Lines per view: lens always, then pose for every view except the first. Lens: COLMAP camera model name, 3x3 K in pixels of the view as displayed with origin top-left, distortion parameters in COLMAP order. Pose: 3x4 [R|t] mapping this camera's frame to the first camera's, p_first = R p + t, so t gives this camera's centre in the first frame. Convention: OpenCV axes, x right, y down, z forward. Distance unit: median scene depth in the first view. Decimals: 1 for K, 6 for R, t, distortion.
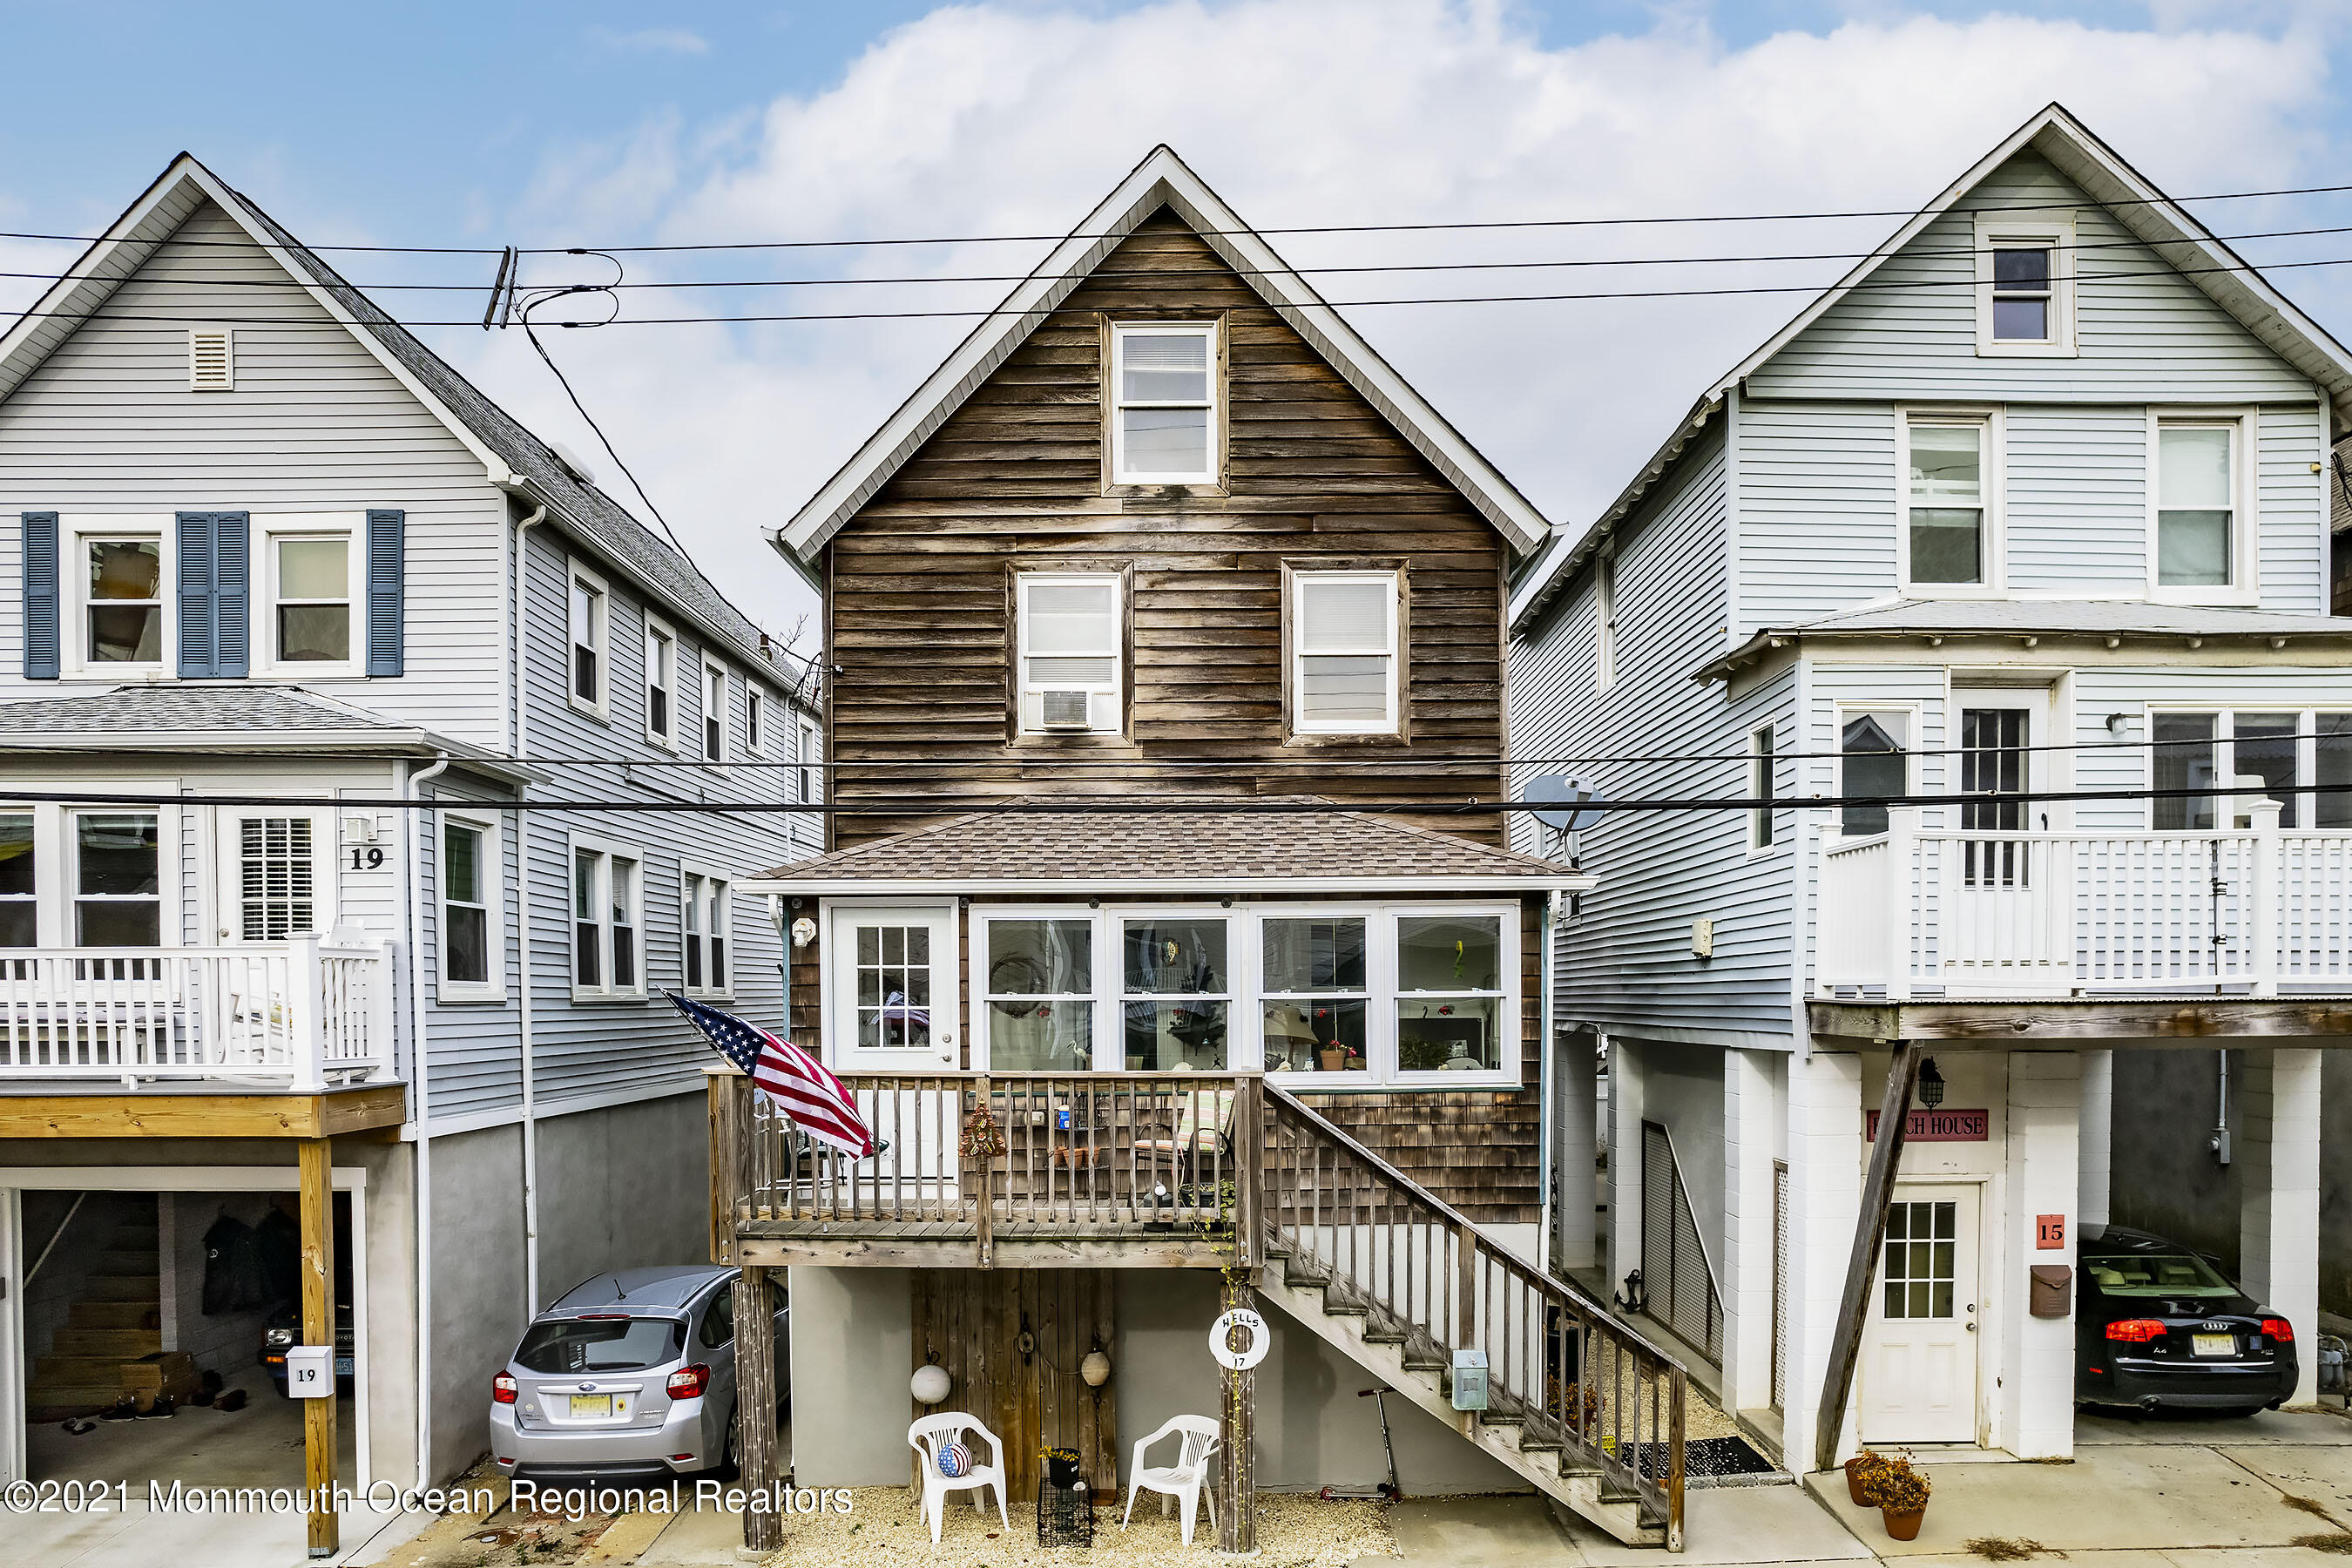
lens RADIAL K [[1693.5, 0, 1194.6], [0, 1693.5, 801.9], [0, 0, 1]] dist [-0.055628, 0.056892]
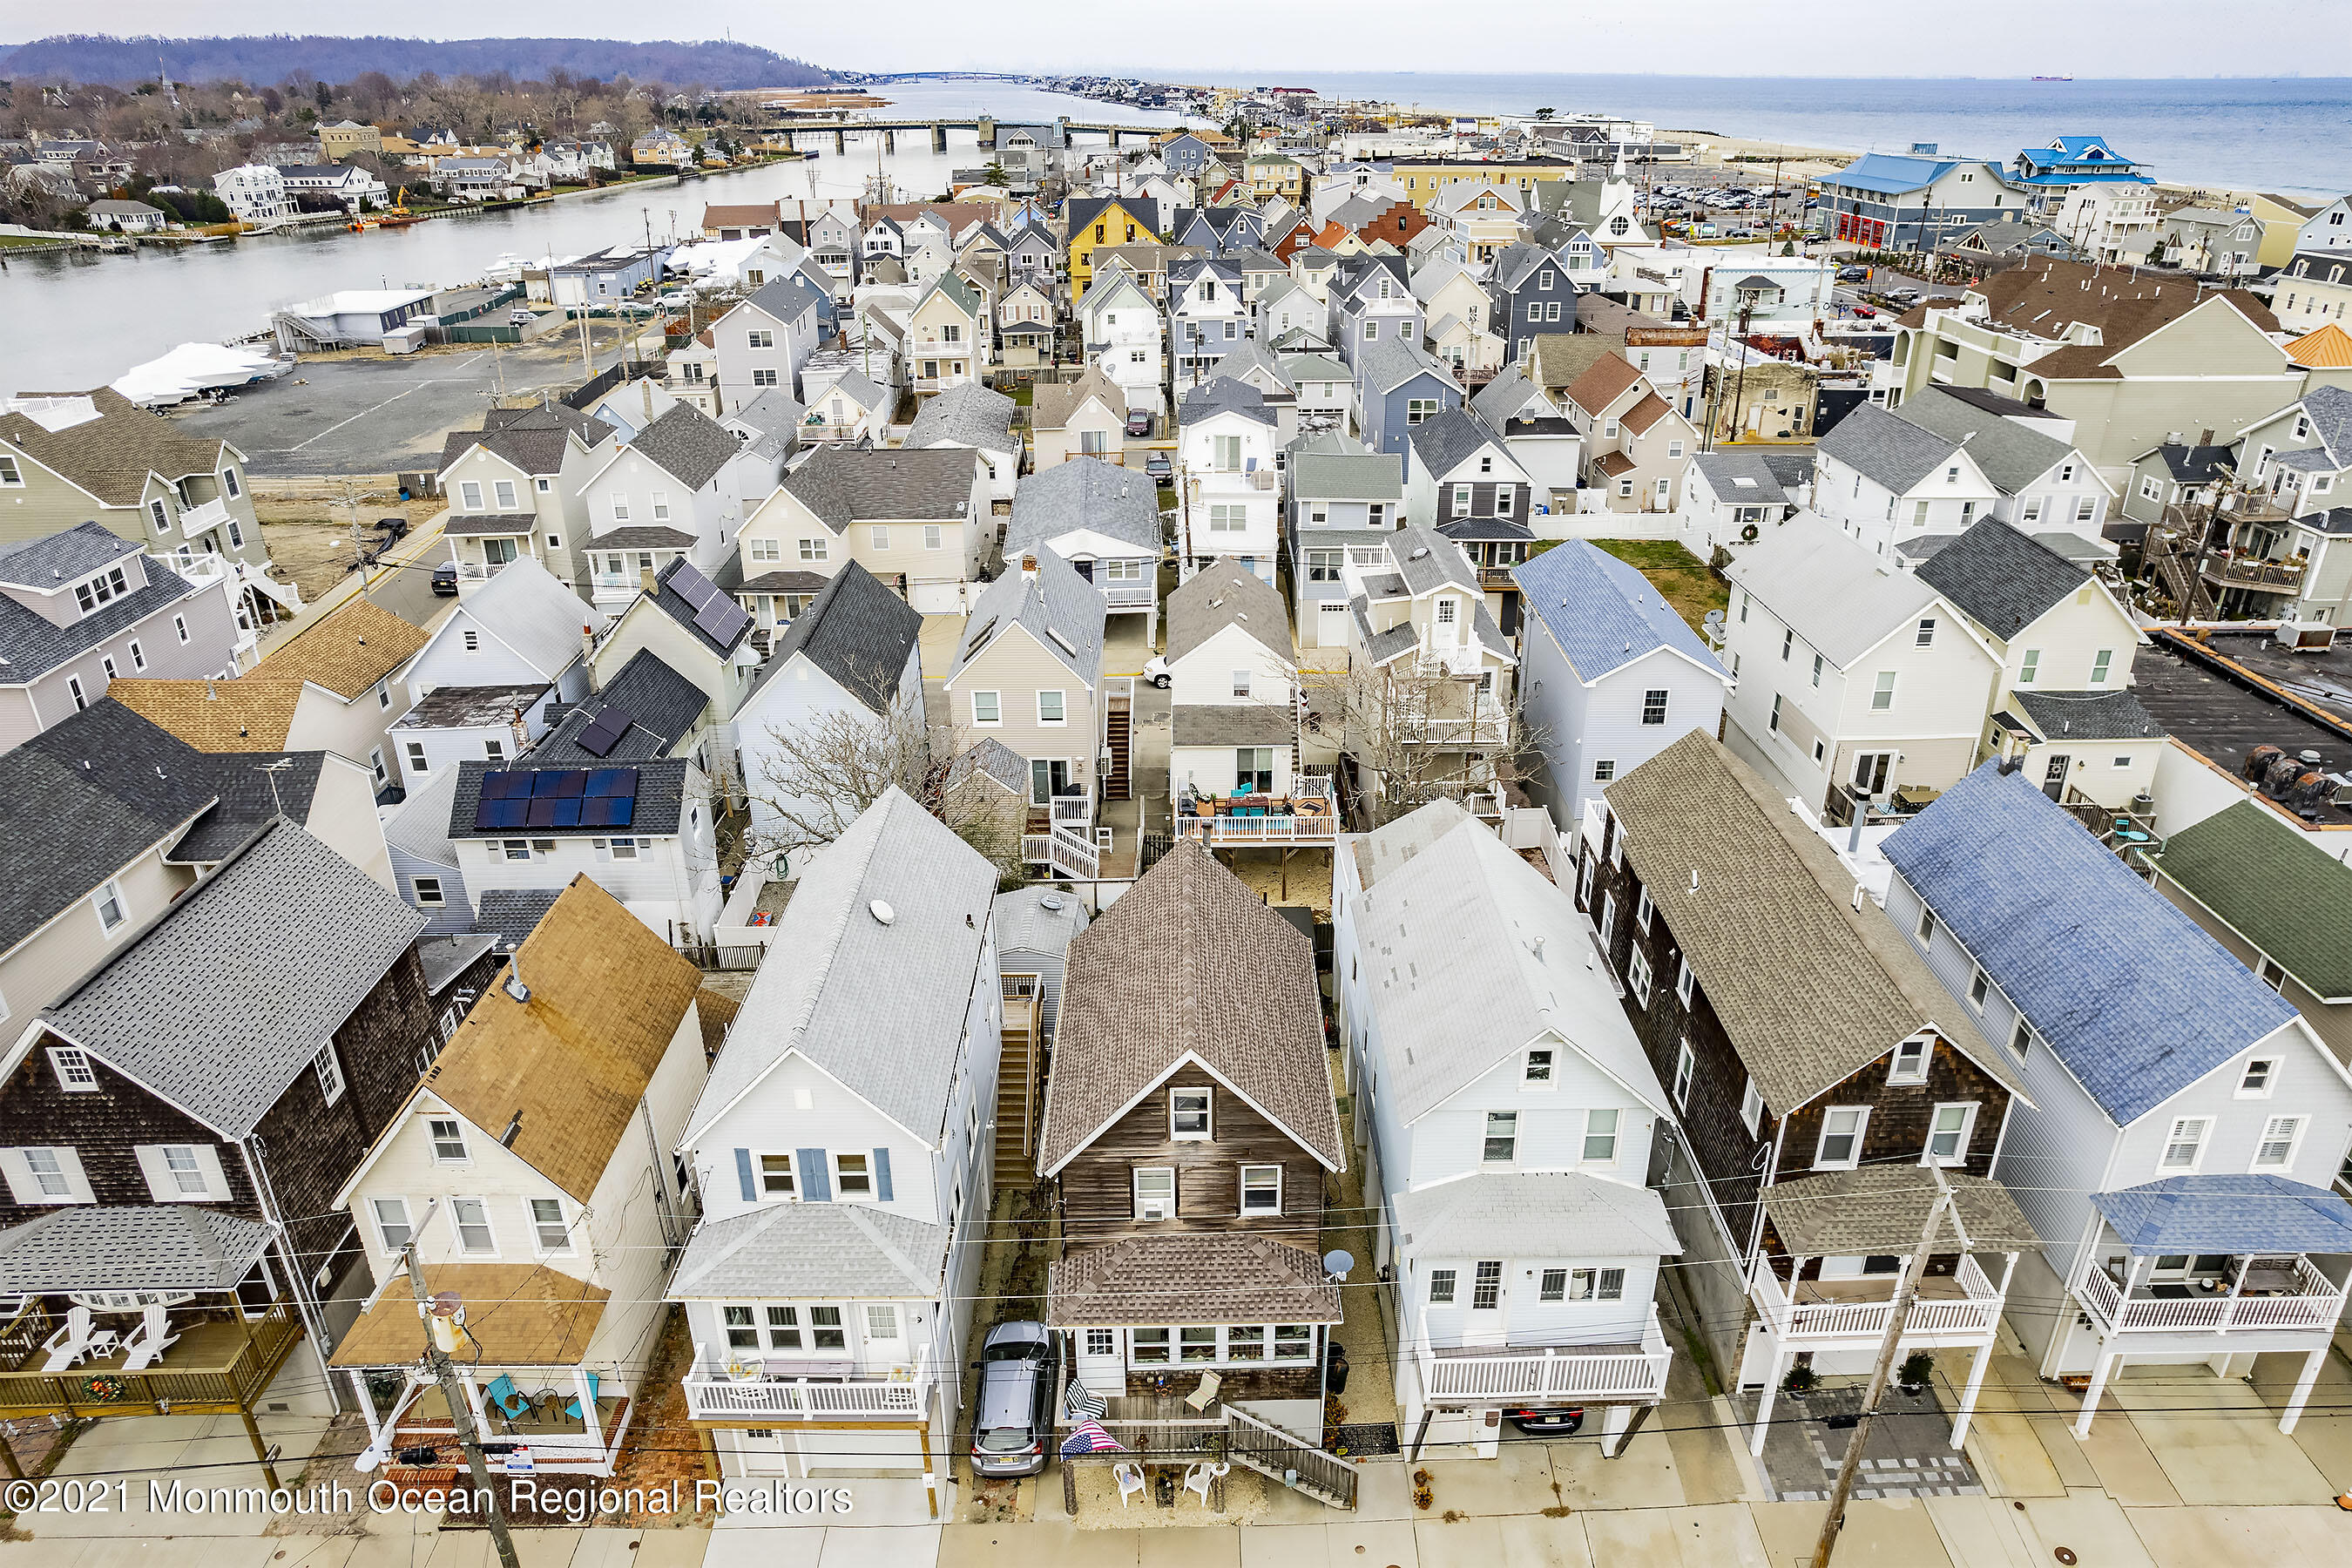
lens RADIAL K [[1492.0, 0, 1190.4], [0, 1492.0, 781.2], [0, 0, 1]] dist [-0.037817, 0.024619]
pose [[0.999880, -0.009571, 0.012190, -0.044843], [0.003800, 0.913924, 0.405867, -1.752745], [-0.015026, -0.405772, 0.913851, -0.908712]]
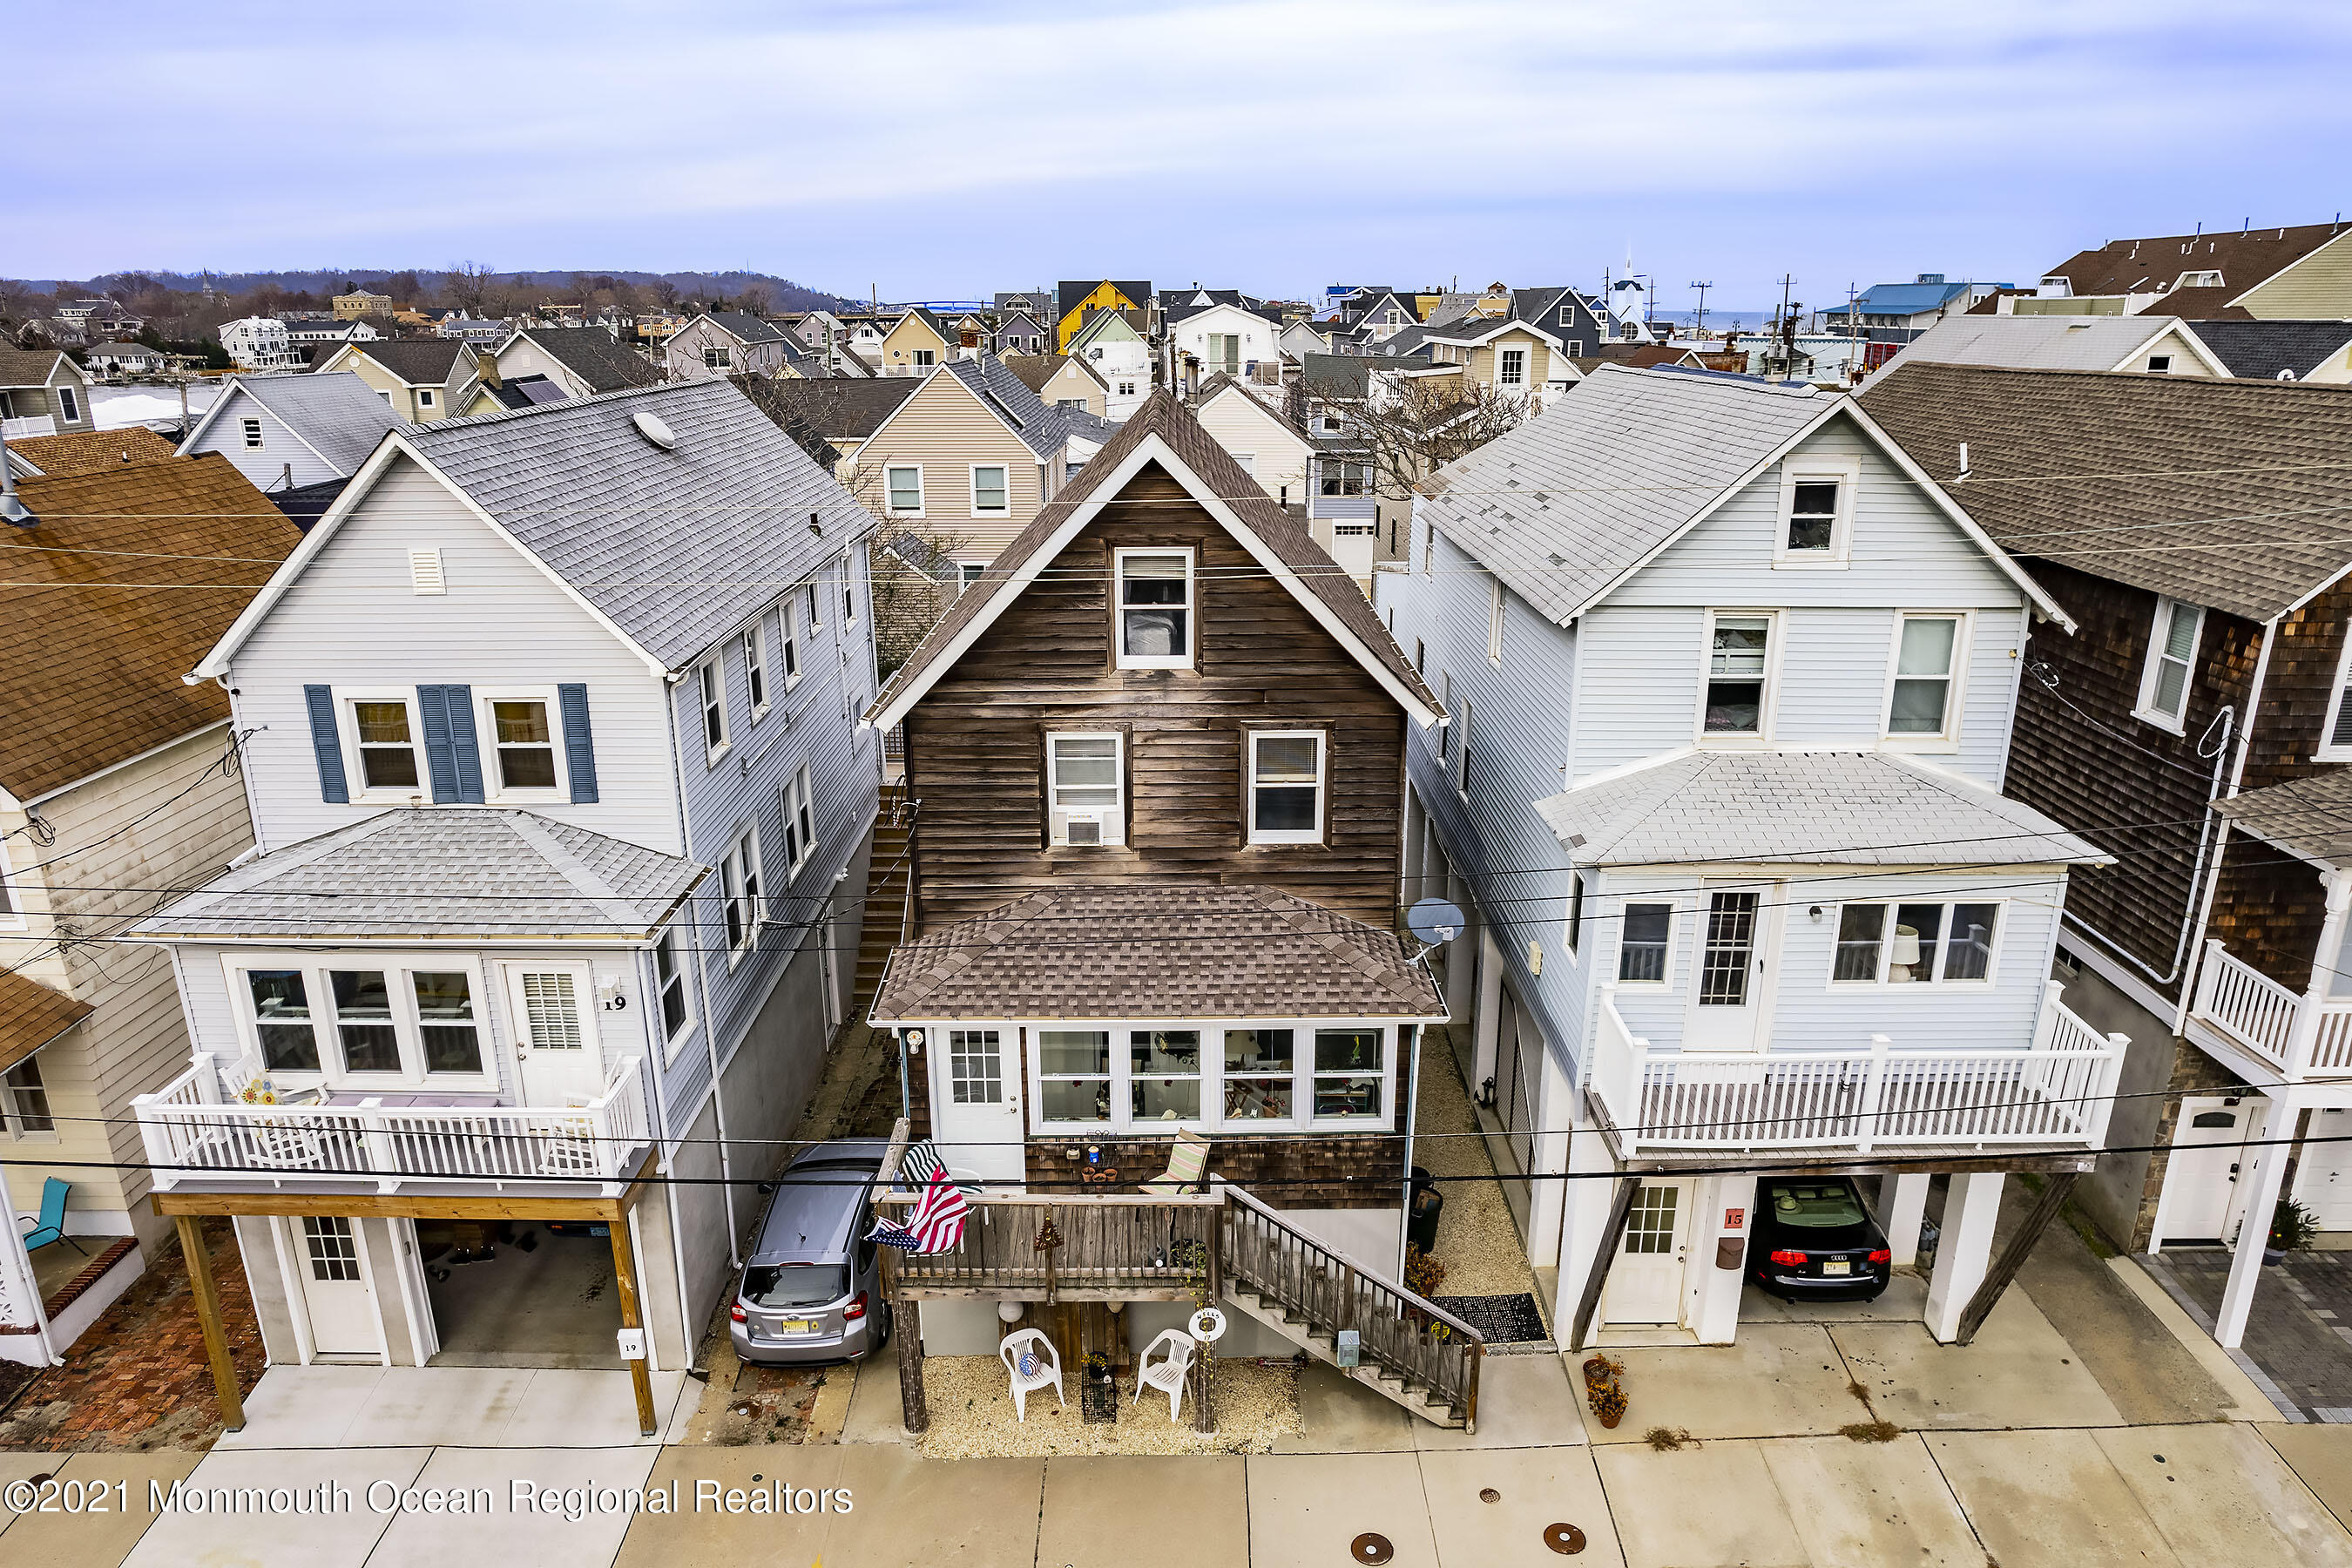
lens RADIAL K [[1492.0, 0, 1170.5], [0, 1492.0, 794.2], [0, 0, 1]] dist [-0.037817, 0.024619]
pose [[0.999994, -0.002024, 0.002887, -0.009742], [0.001128, 0.959432, 0.281937, -0.483130], [-0.003340, -0.281932, 0.959428, -0.188447]]
